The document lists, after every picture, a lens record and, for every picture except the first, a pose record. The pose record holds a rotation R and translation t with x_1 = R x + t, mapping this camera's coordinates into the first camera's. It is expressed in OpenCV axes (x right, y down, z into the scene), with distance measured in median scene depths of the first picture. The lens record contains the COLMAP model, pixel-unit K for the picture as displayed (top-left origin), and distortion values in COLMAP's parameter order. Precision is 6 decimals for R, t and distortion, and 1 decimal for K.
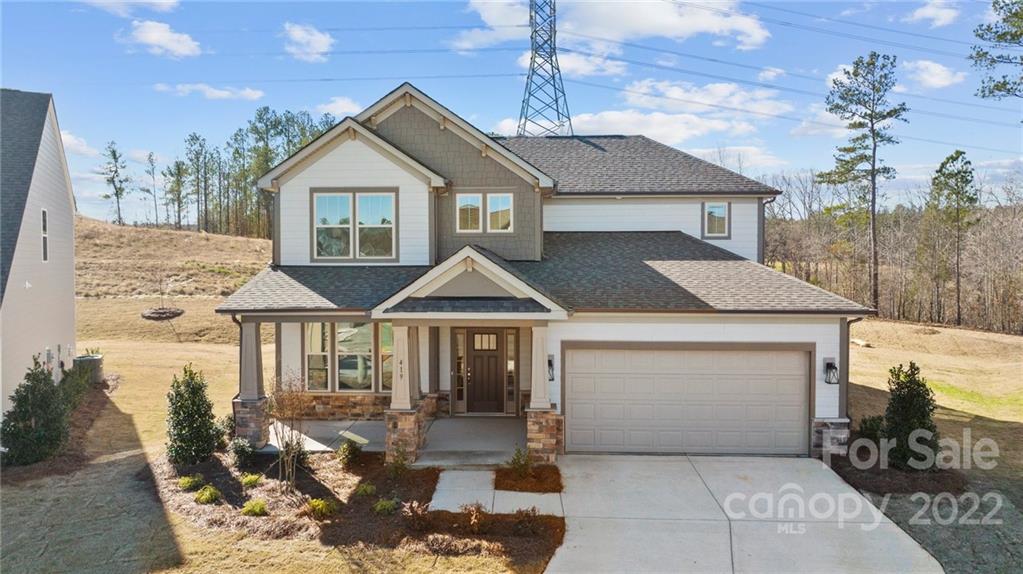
lens RADIAL K [[725.4, 0, 511.5], [0, 725.4, 287.0], [0, 0, 1]] dist [-0.033800, 0.042425]
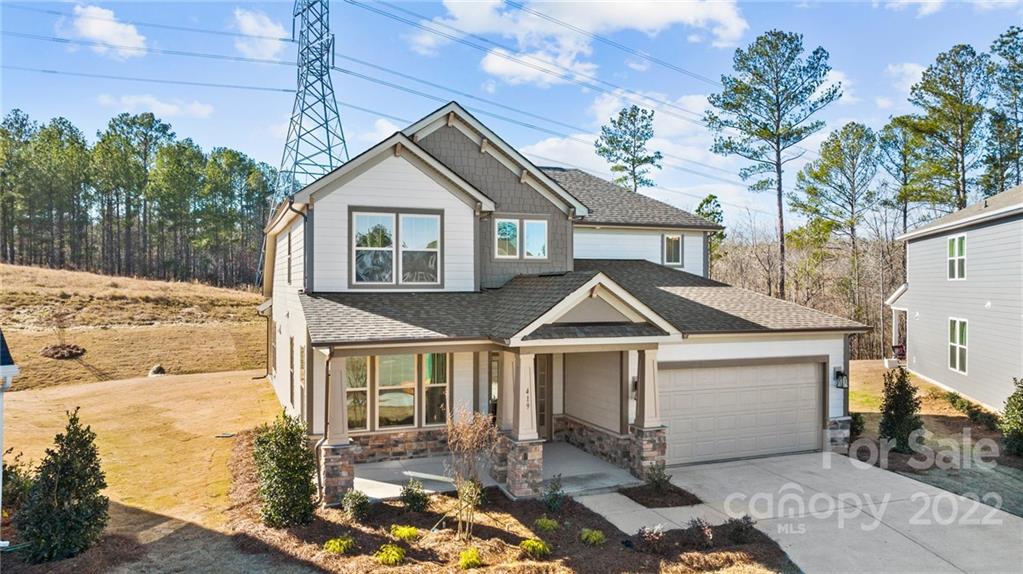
lens RADIAL K [[725.4, 0, 511.5], [0, 725.4, 287.0], [0, 0, 1]] dist [-0.033800, 0.042425]
pose [[0.912183, 0.001098, 0.409781, -0.469797], [0.012975, 0.999418, -0.031560, -0.004476], [-0.409577, 0.034106, 0.911638, 0.096146]]
